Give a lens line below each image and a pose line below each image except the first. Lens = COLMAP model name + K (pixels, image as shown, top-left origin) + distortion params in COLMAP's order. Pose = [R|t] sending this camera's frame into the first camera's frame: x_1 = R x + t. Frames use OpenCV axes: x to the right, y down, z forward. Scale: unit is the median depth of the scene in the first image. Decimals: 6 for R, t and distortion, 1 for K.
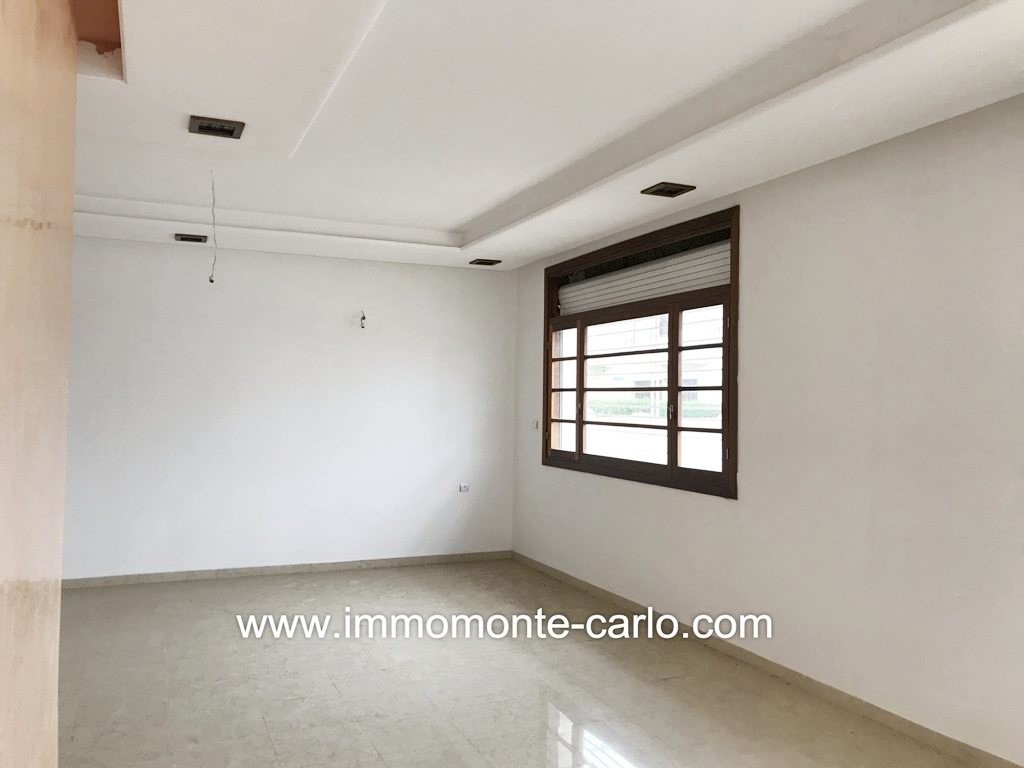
lens RADIAL K [[864.1, 0, 515.5], [0, 864.1, 384.0], [0, 0, 1]] dist [-0.004688, -0.000273]
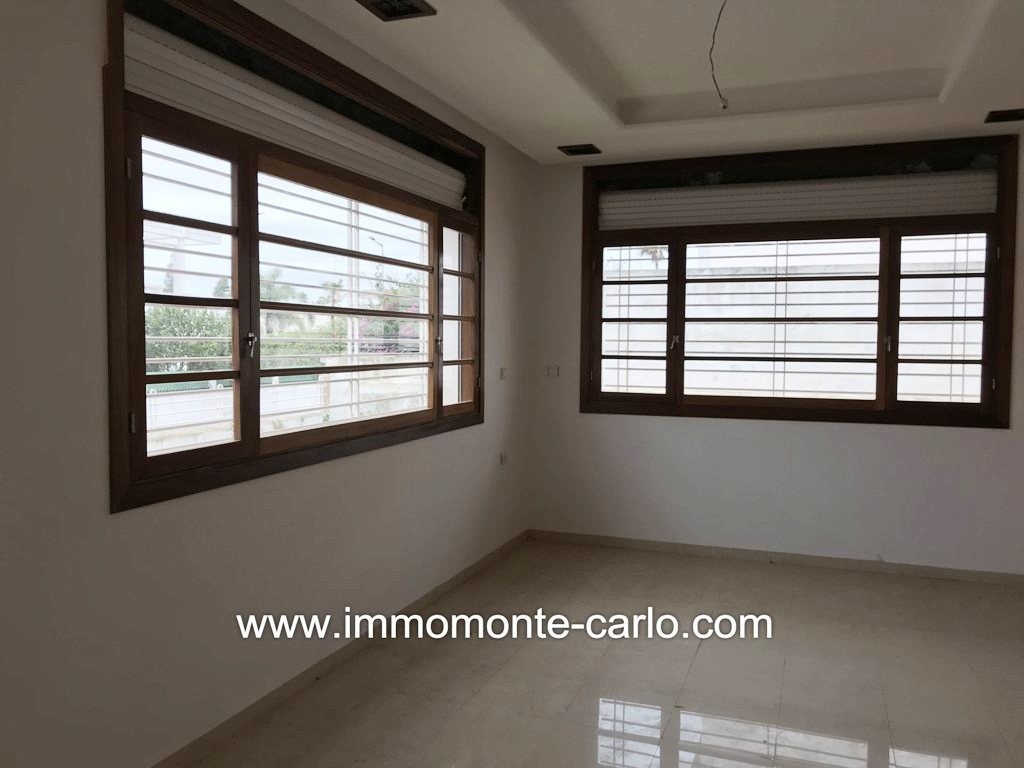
lens RADIAL K [[864.1, 0, 506.1], [0, 864.1, 384.2], [0, 0, 1]] dist [-0.004688, -0.000273]
pose [[0.679033, -0.043497, 0.732818, -0.795234], [-0.011482, 0.997492, 0.069847, 0.015113], [-0.734018, -0.055843, 0.676831, 0.665465]]
